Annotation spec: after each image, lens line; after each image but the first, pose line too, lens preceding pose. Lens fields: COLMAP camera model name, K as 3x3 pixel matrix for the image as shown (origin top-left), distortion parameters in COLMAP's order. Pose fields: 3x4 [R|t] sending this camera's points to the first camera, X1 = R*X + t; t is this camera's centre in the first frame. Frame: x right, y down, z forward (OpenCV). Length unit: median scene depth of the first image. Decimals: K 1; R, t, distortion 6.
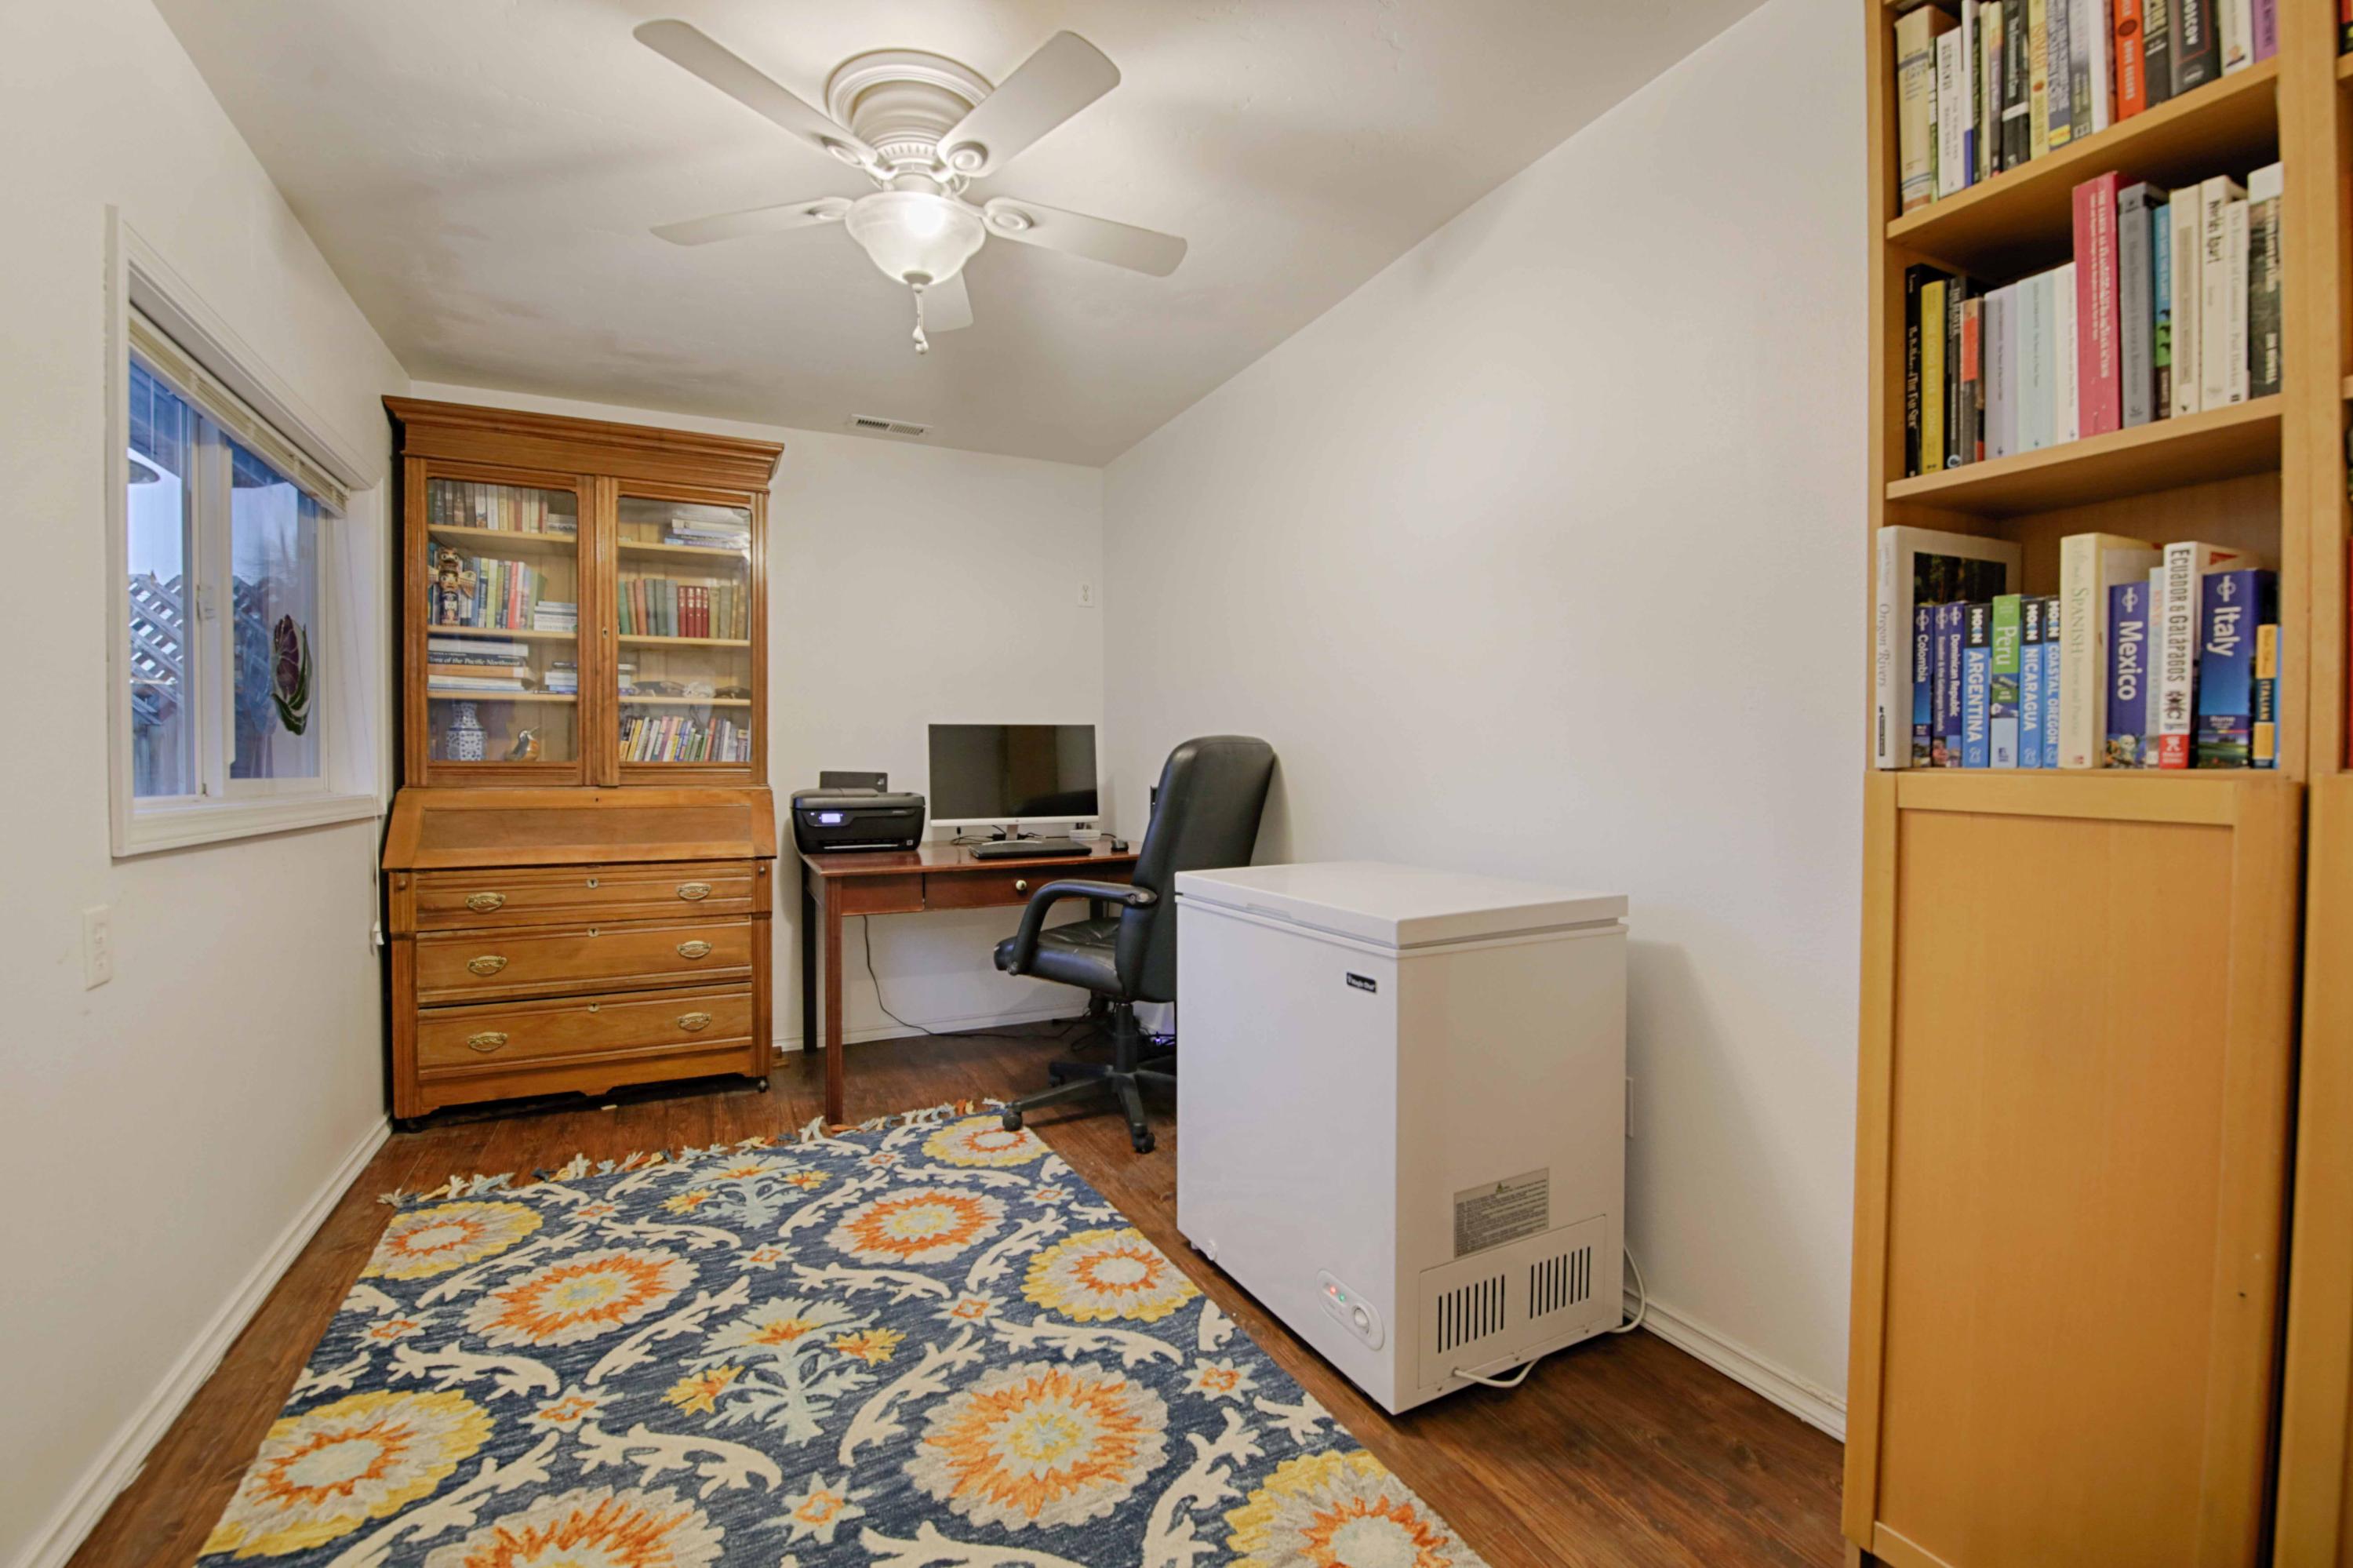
lens RADIAL K [[1010.5, 0, 1186.6], [0, 1010.5, 777.8], [0, 0, 1]] dist [-0.003869, -0.010107]
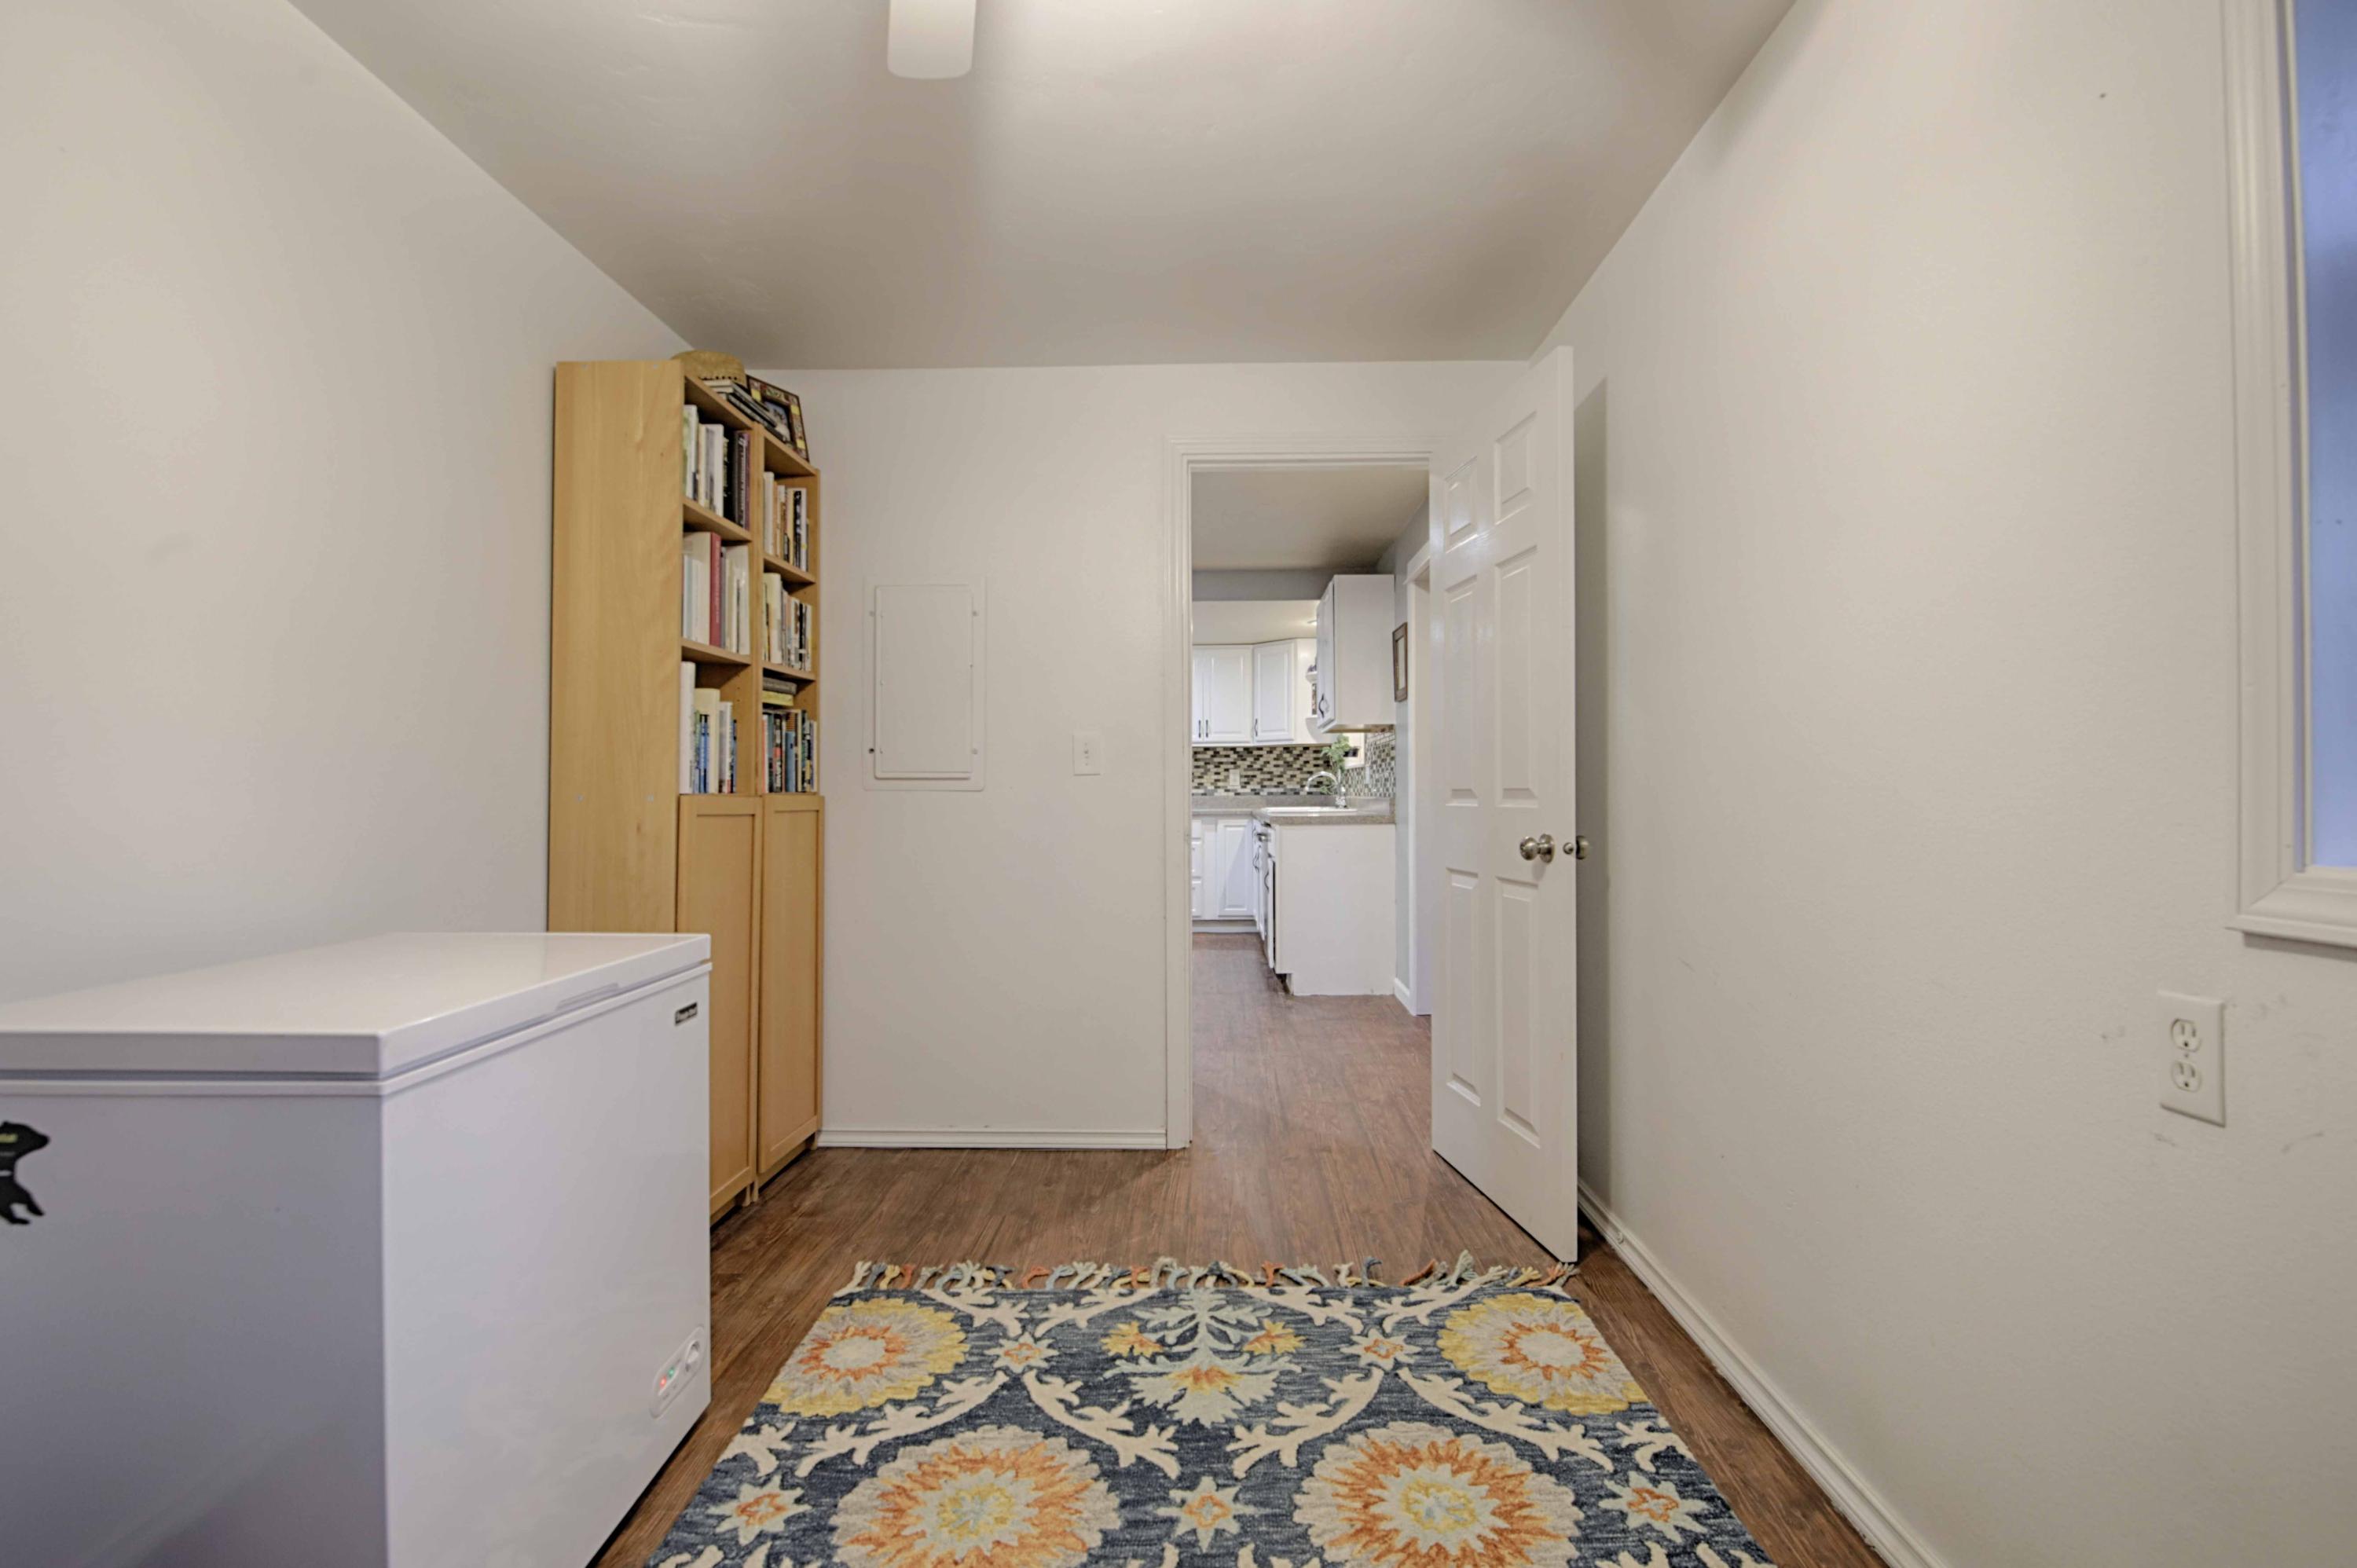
lens RADIAL K [[1031.4, 0, 1184.5], [0, 1031.4, 776.0], [0, 0, 1]] dist [-0.000550, -0.010762]
pose [[-0.882910, 0.010834, 0.469418, -0.820594], [0.013074, 0.999913, 0.001513, -0.023664], [-0.469361, 0.007473, -0.882975, 1.873638]]
